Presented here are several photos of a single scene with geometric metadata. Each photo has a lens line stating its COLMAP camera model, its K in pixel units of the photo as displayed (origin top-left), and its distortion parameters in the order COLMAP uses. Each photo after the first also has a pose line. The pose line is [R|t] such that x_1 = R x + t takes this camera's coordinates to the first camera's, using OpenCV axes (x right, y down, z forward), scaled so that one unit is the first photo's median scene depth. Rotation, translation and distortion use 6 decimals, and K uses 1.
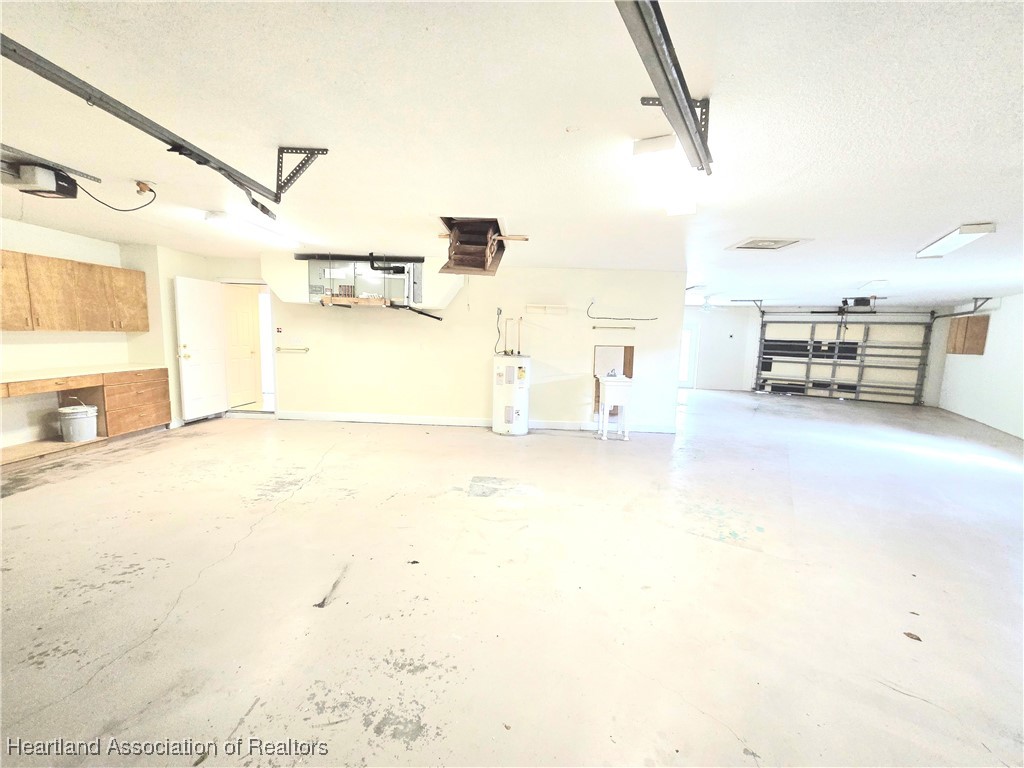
lens RADIAL K [[420.4, 0, 510.5], [0, 420.4, 386.4], [0, 0, 1]] dist [0.001218, -0.000683]
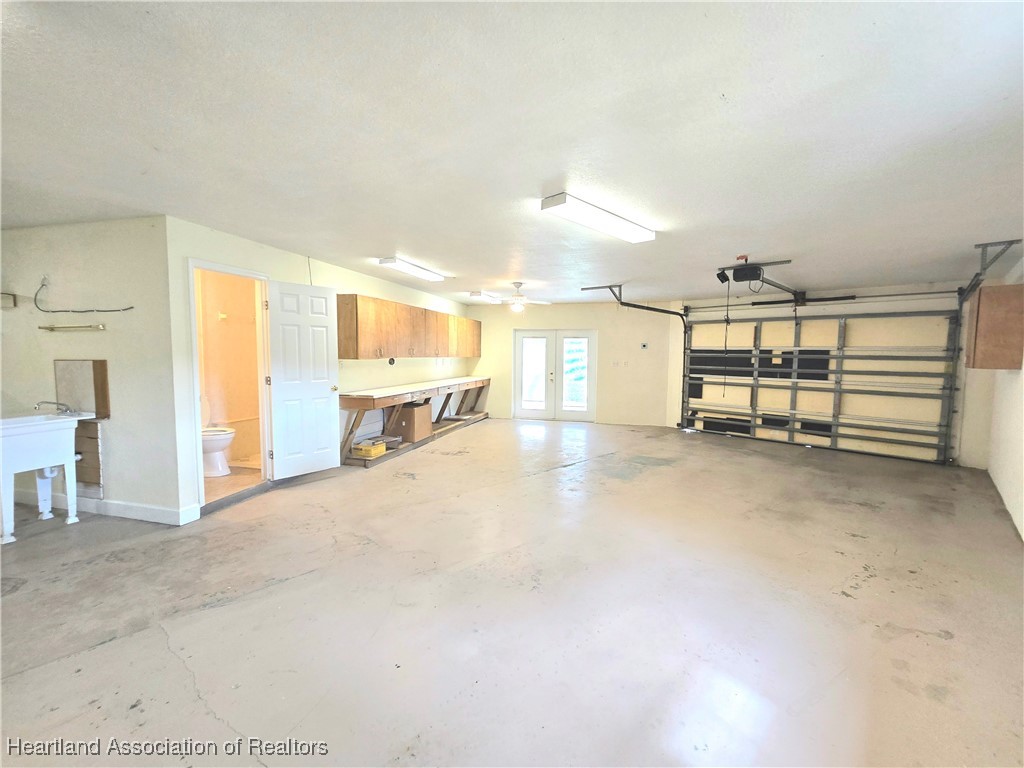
lens RADIAL K [[420.4, 0, 517.9], [0, 420.4, 383.0], [0, 0, 1]] dist [0.001218, -0.000683]
pose [[0.974216, -0.004156, -0.225579, 0.586189], [-0.008667, 0.998403, -0.055826, -0.025172], [0.225450, 0.056342, 0.972624, 0.369236]]
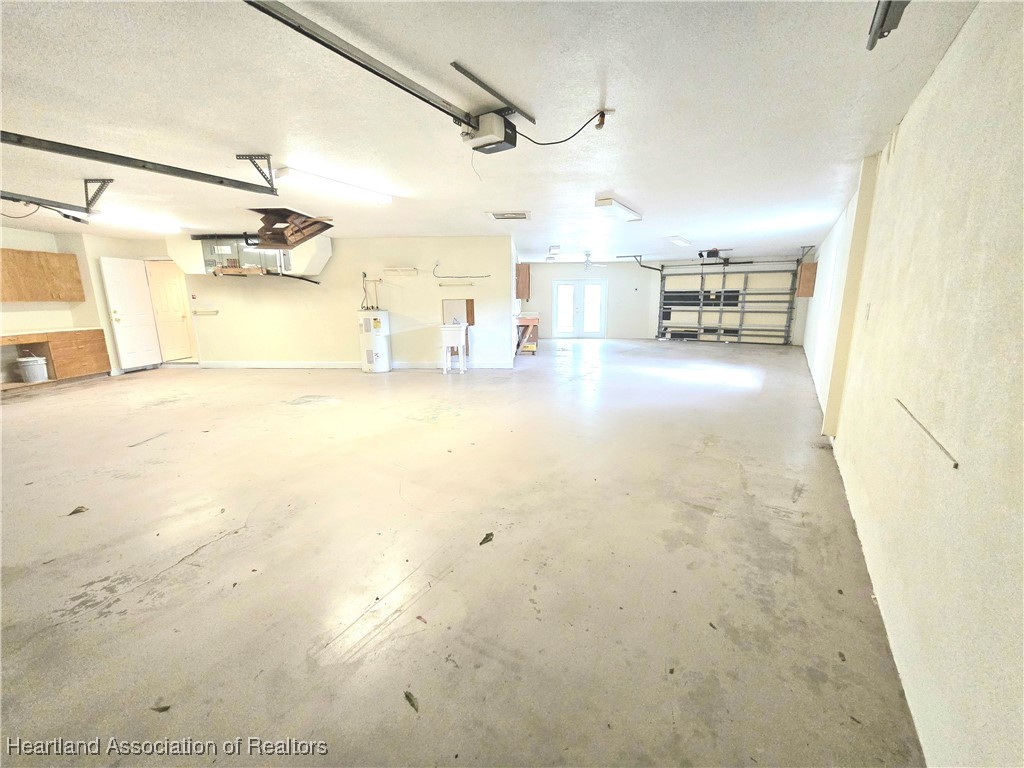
lens RADIAL K [[420.4, 0, 512.2], [0, 420.4, 386.1], [0, 0, 1]] dist [0.001218, -0.000683]
pose [[0.999089, -0.032292, -0.027893, 0.271153], [0.034483, 0.996033, 0.082029, 0.038946], [0.025133, -0.082916, 0.996240, -0.159107]]
